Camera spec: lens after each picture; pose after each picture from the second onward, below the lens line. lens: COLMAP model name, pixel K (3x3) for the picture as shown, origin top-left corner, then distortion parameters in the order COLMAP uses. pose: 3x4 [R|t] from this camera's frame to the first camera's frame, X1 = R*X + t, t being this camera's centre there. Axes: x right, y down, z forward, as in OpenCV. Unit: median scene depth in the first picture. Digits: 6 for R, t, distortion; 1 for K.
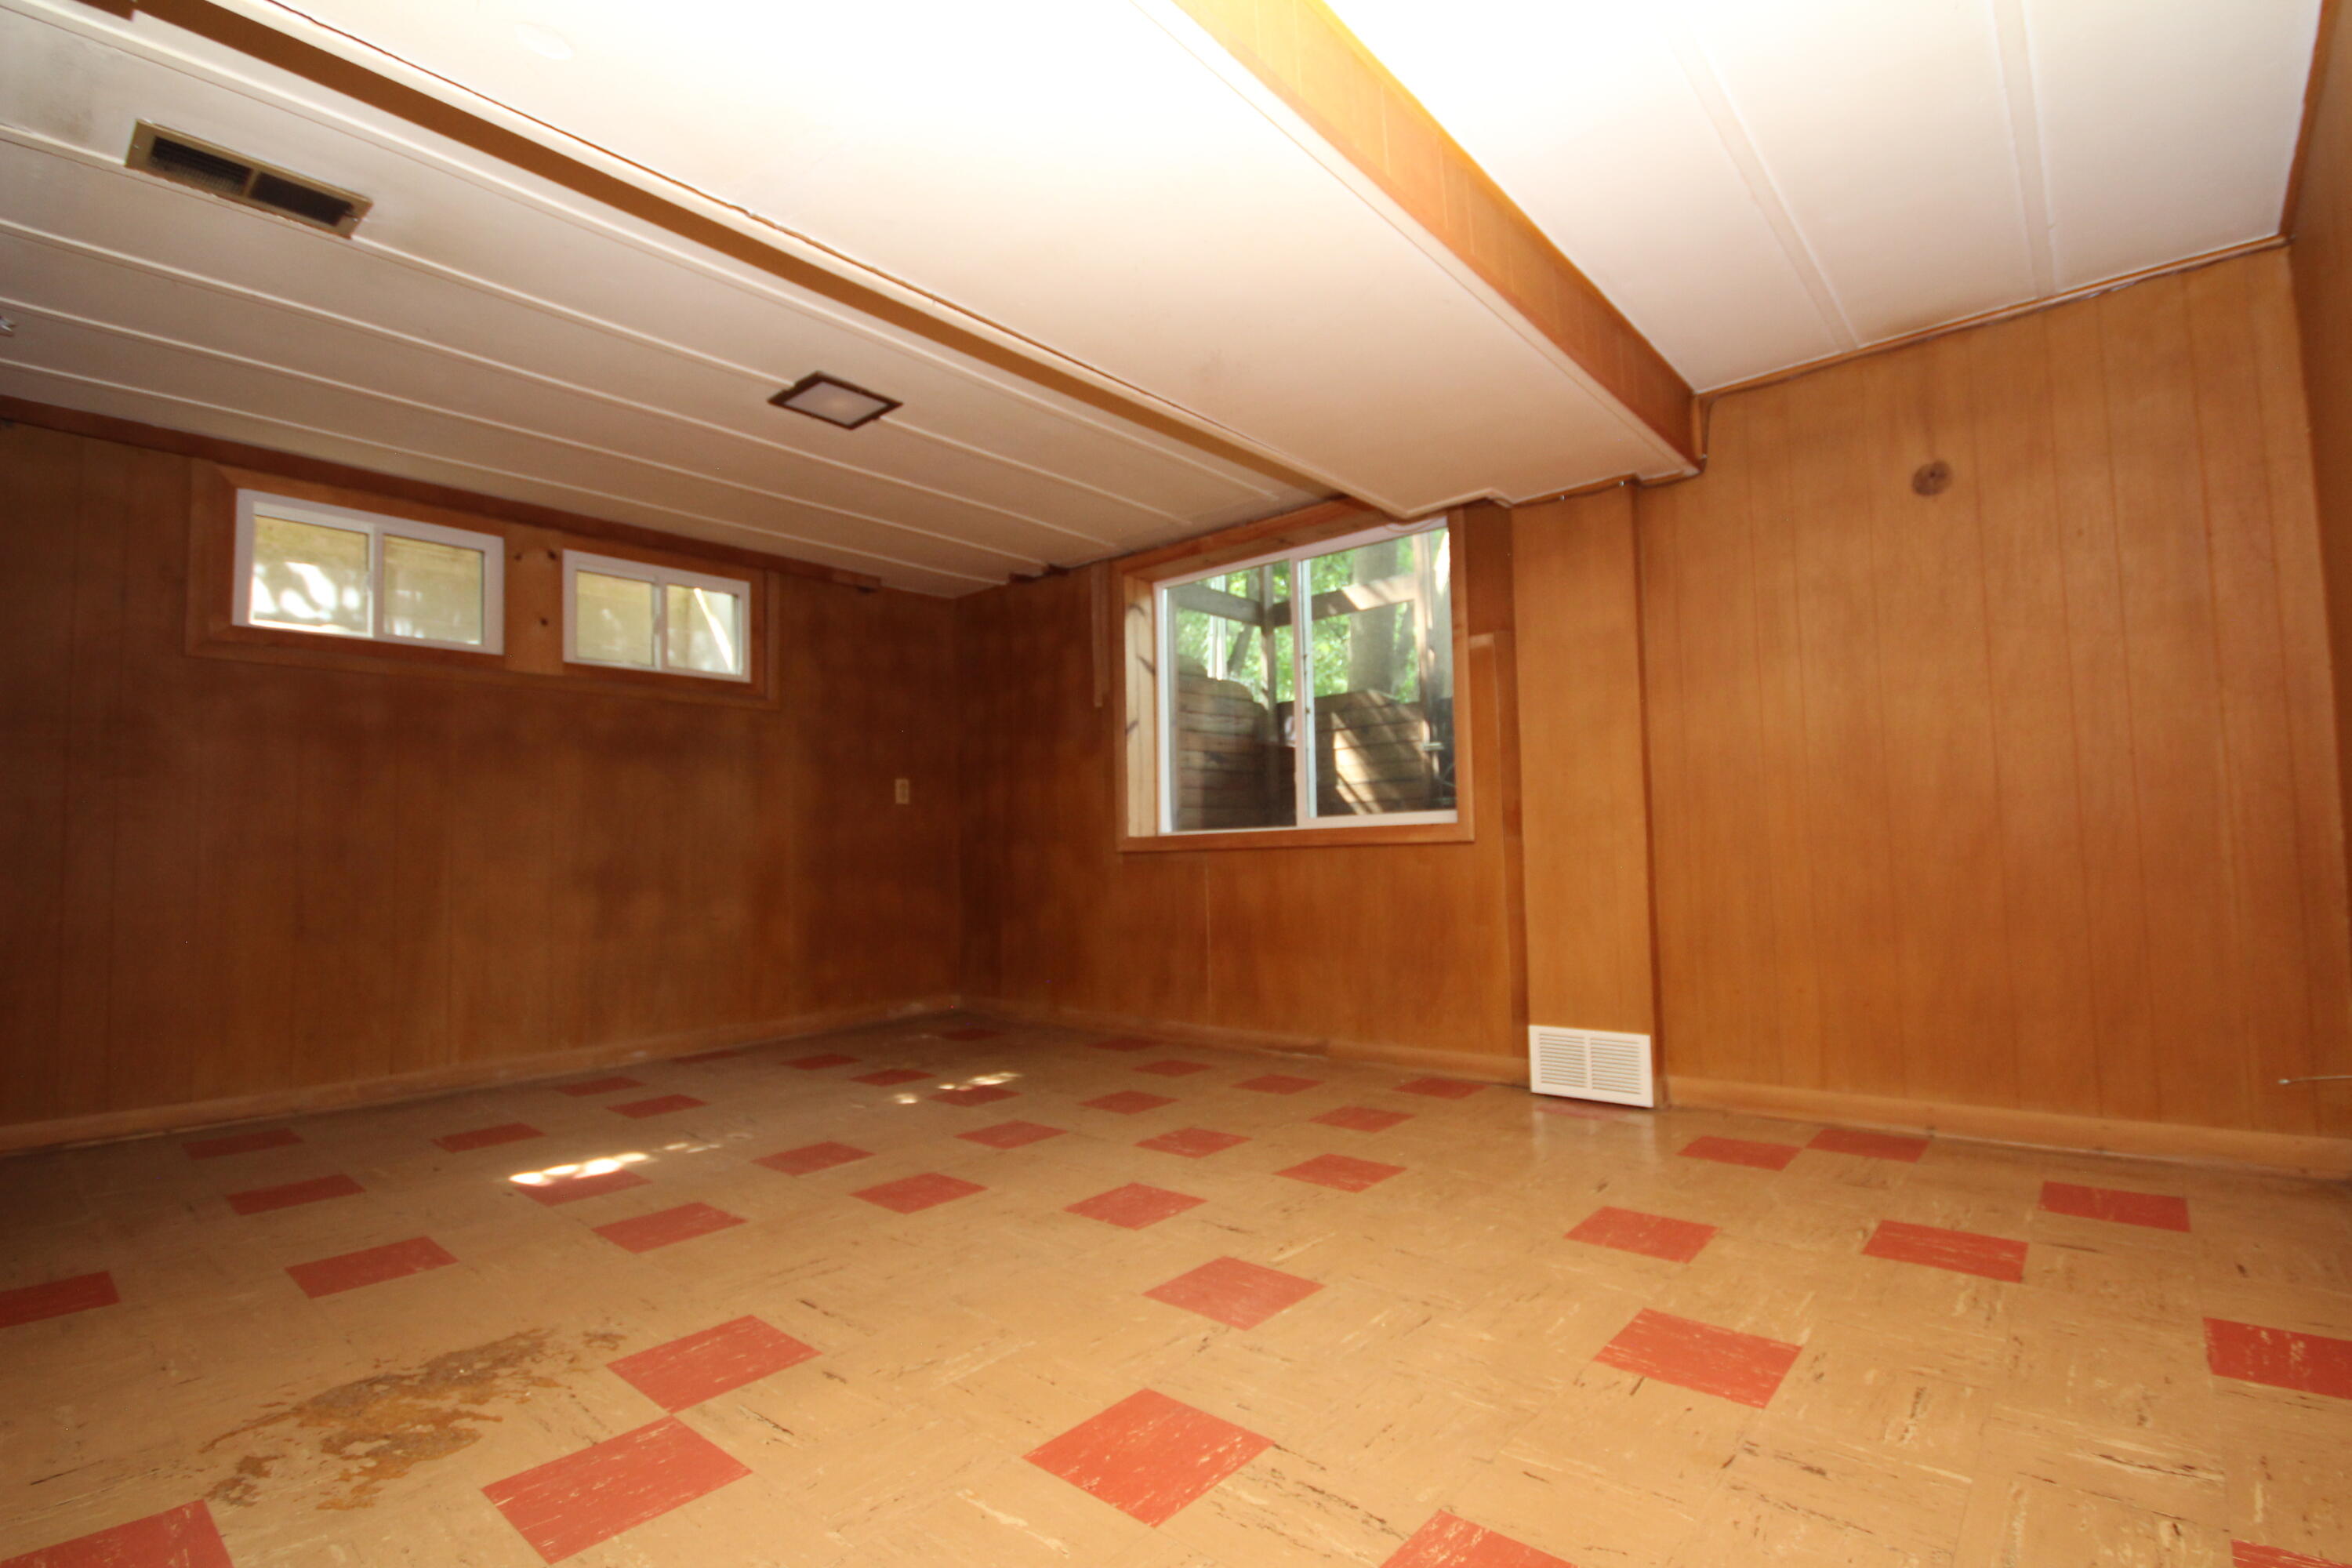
lens RADIAL K [[1082.8, 0, 1194.2], [0, 1082.8, 803.1], [0, 0, 1]] dist [0.001649, -0.009950]
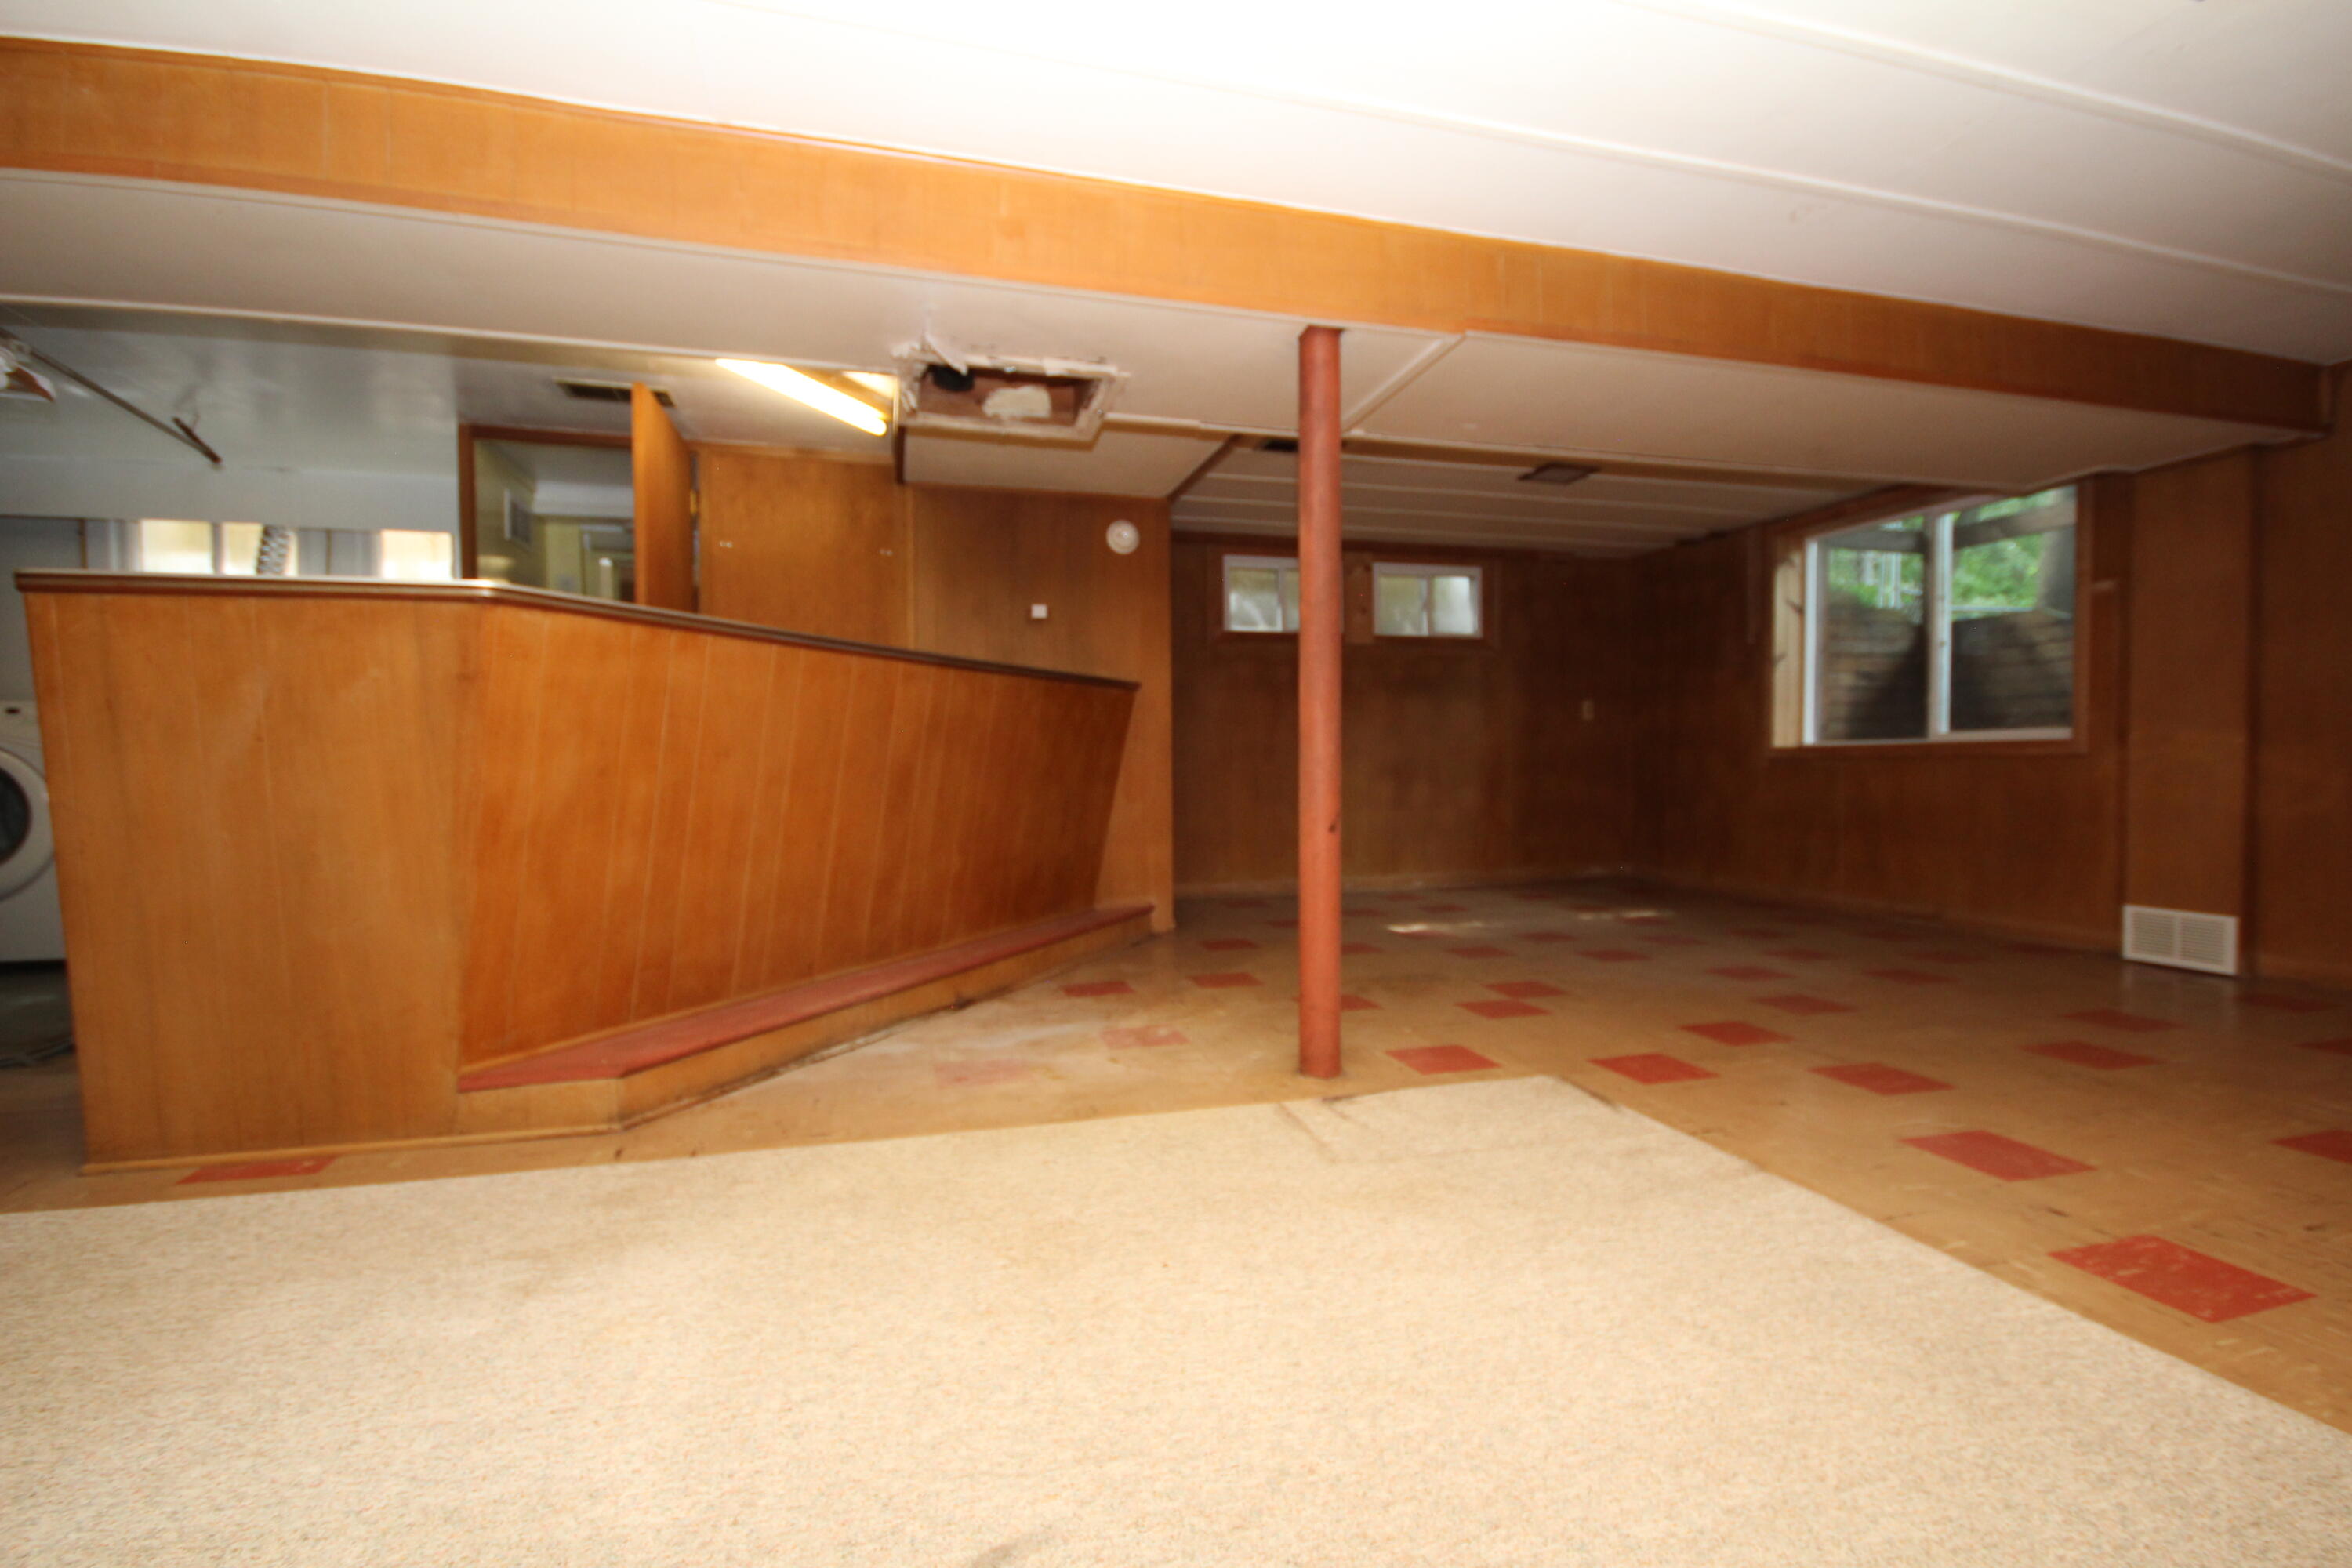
lens RADIAL K [[1082.8, 0, 1194.2], [0, 1082.8, 803.1], [0, 0, 1]] dist [0.001649, -0.009950]
pose [[0.837279, 0.033775, -0.545732, 0.068455], [0.018127, 0.995827, 0.089442, -0.029942], [0.546475, -0.084781, 0.833173, -0.456121]]
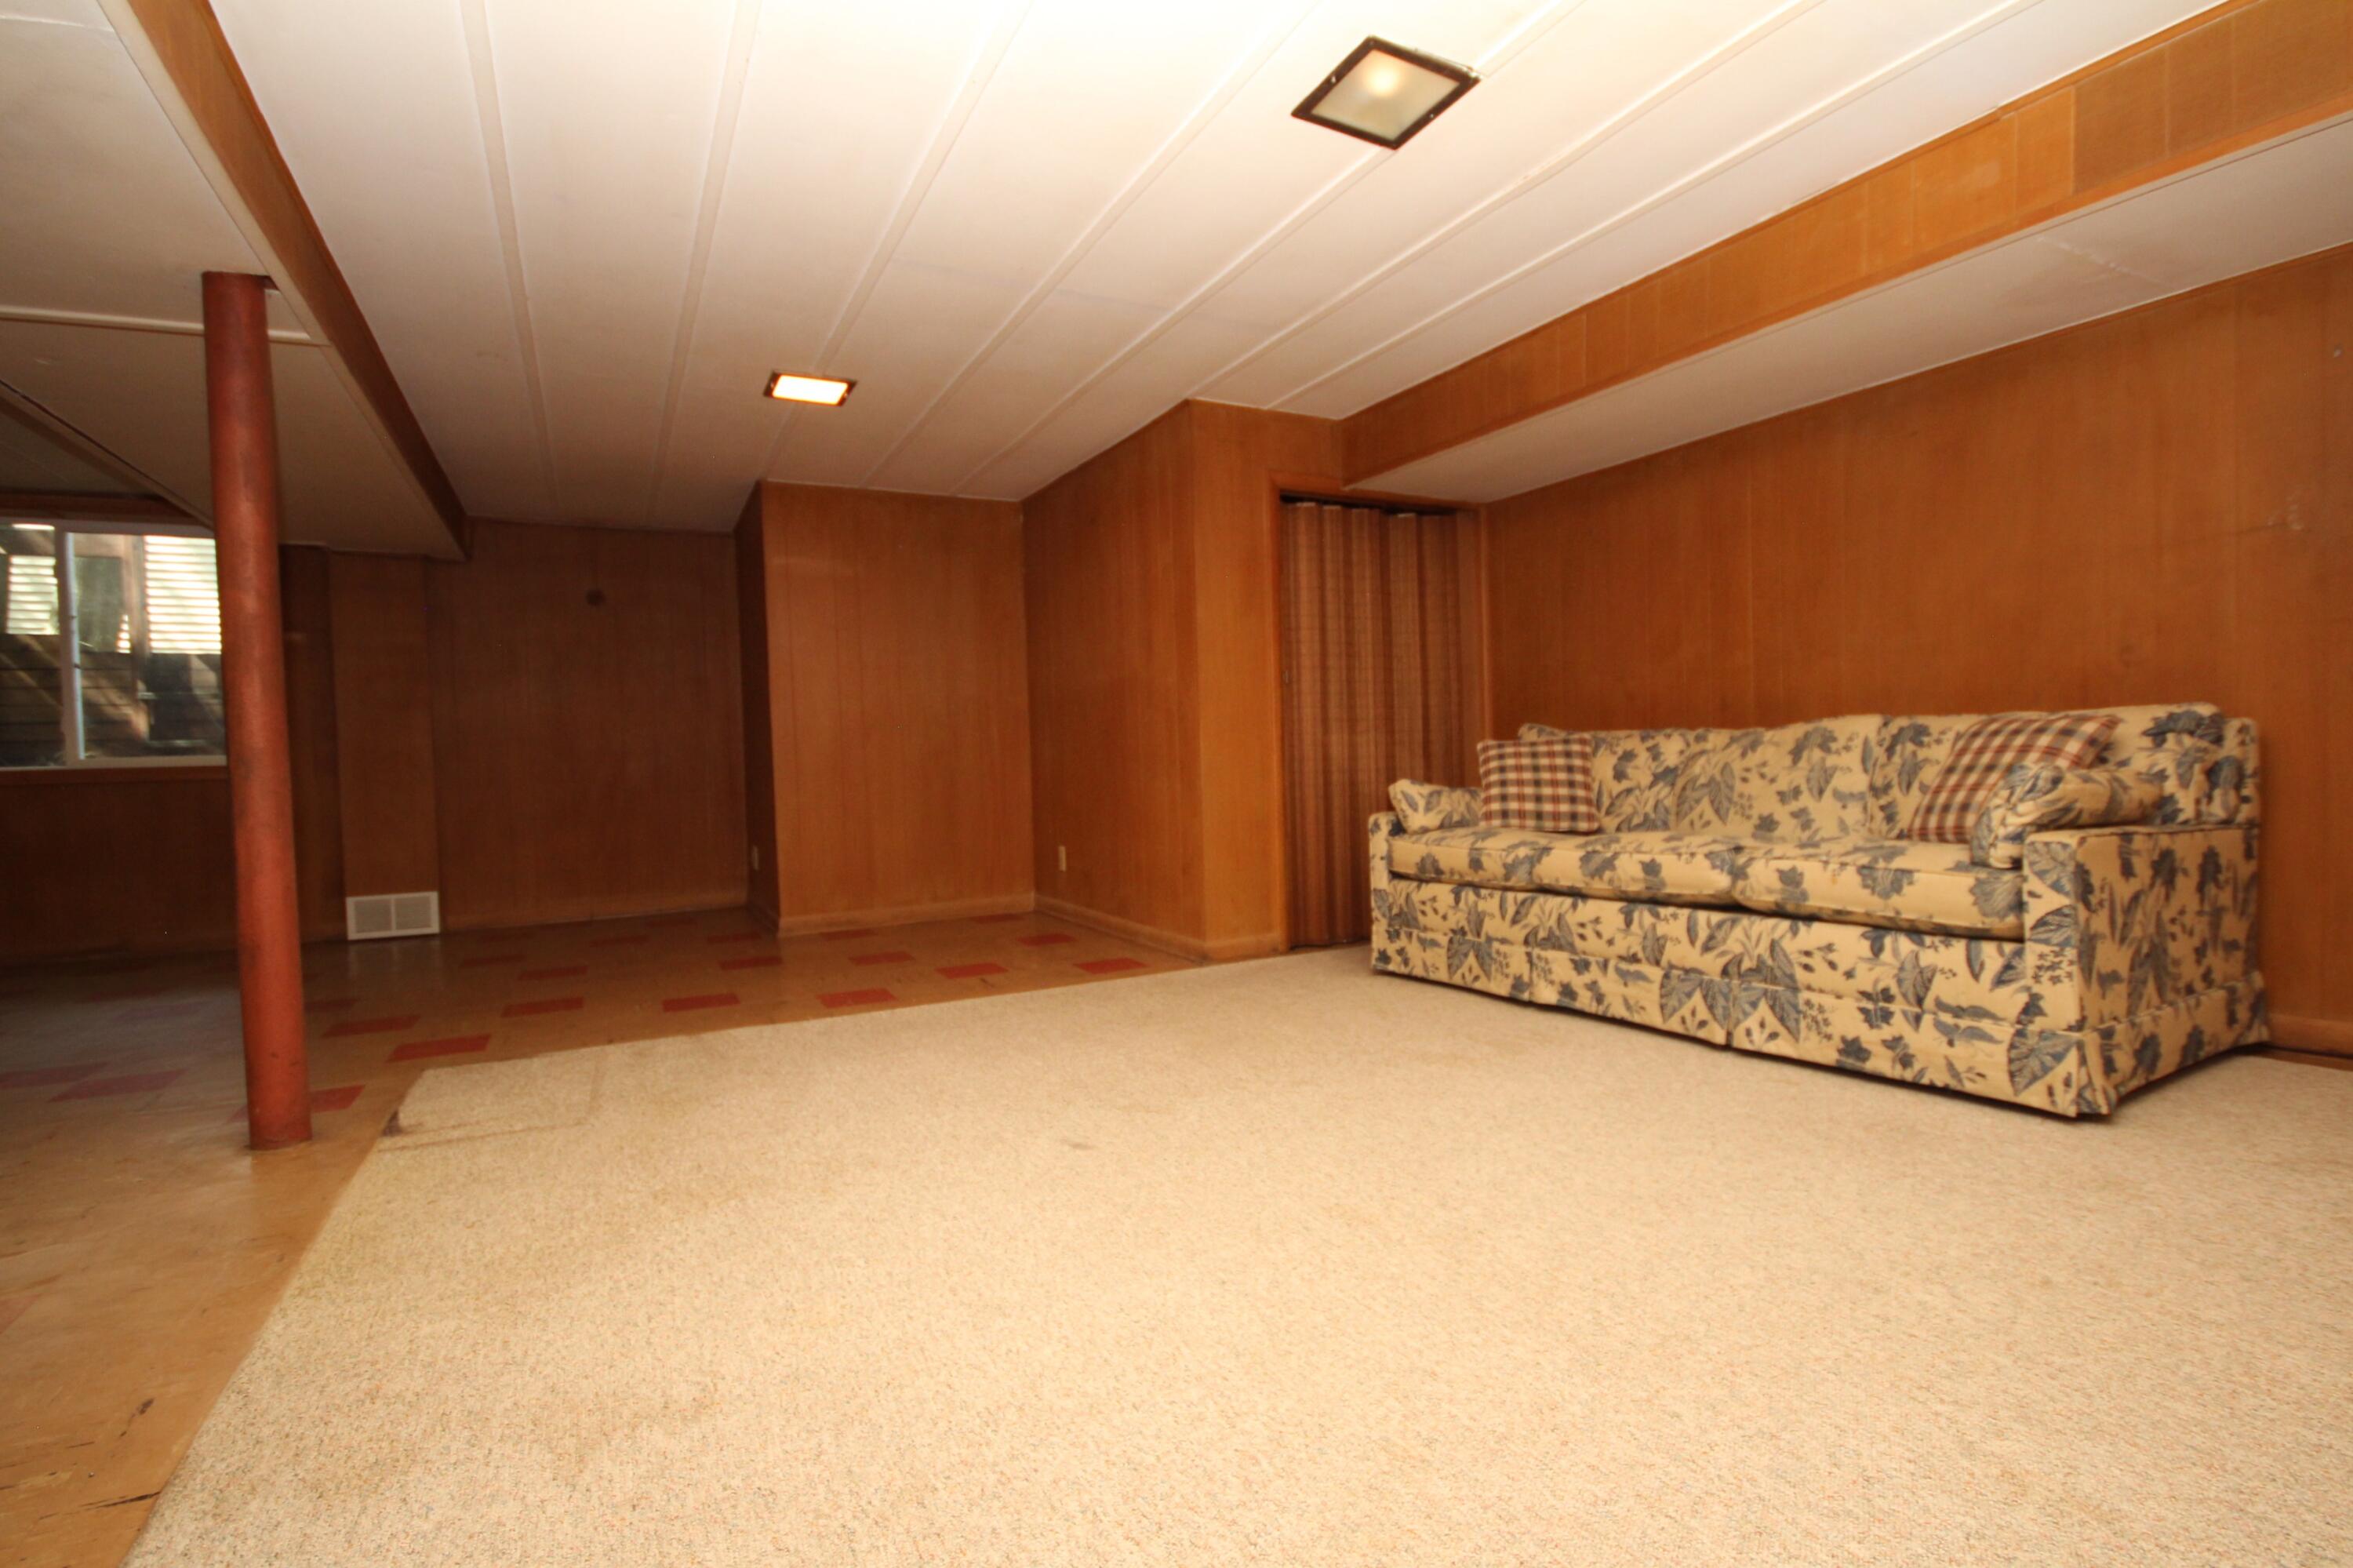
lens RADIAL K [[1130.7, 0, 1187.8], [0, 1130.7, 792.2], [0, 0, 1]] dist [0.002016, 0.000289]
pose [[0.359251, -0.015543, 0.933112, -0.583786], [-0.031345, 0.999096, 0.028710, -0.020566], [-0.932715, -0.039562, 0.358439, -0.522983]]
